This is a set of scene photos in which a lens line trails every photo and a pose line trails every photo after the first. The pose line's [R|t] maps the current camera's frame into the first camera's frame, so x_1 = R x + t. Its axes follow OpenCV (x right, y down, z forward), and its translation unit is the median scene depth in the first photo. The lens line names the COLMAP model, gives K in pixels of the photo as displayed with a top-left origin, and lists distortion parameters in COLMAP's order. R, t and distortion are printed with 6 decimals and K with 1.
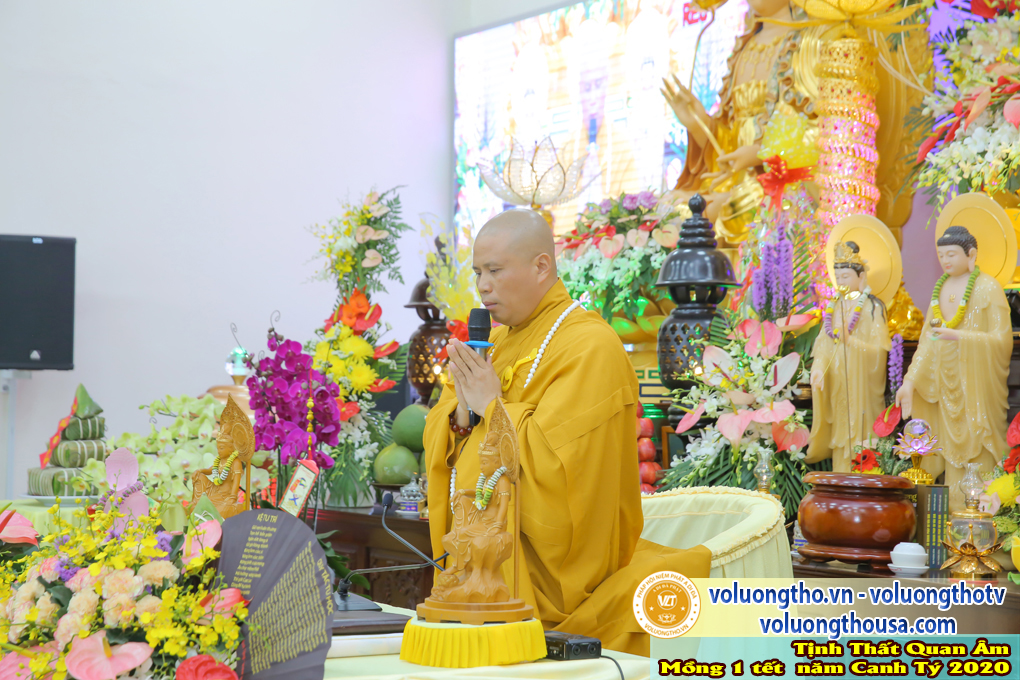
lens RADIAL K [[1878.3, 0, 510.0], [0, 1878.3, 352.2], [0, 0, 1]] dist [0.199615, 0.201001]
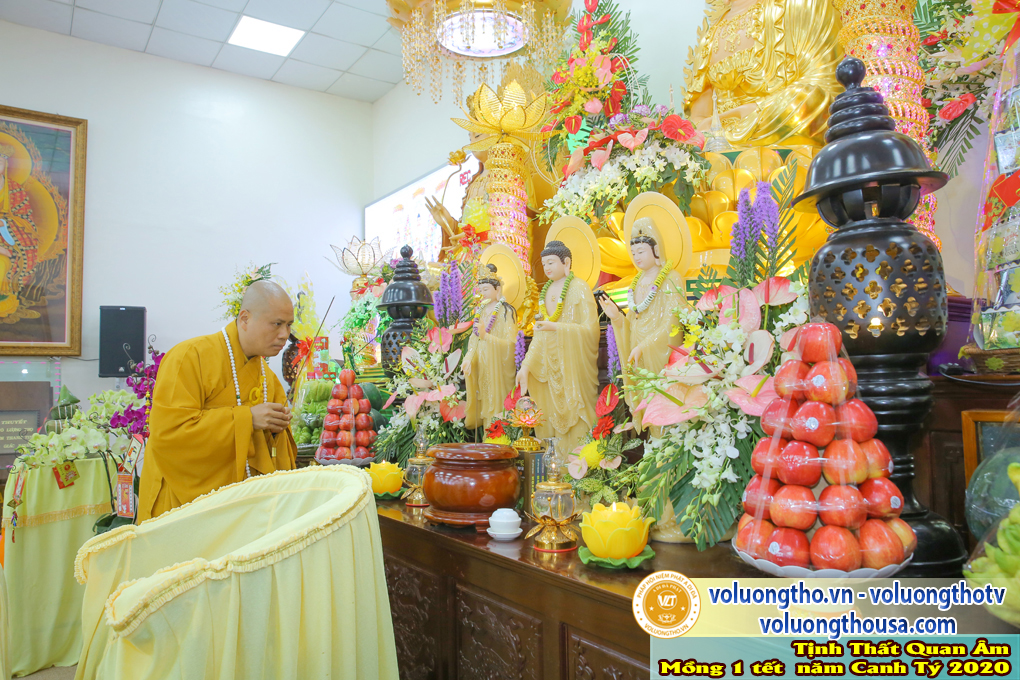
lens RADIAL K [[695.1, 0, 510.0], [0, 695.1, 340.0], [0, 0, 1]] dist [-0.108745, 0.086078]
pose [[0.998467, -0.028035, 0.047732, 0.167017], [0.029792, 0.998889, -0.036514, 0.013679], [-0.046655, 0.037880, 0.998193, 0.503359]]
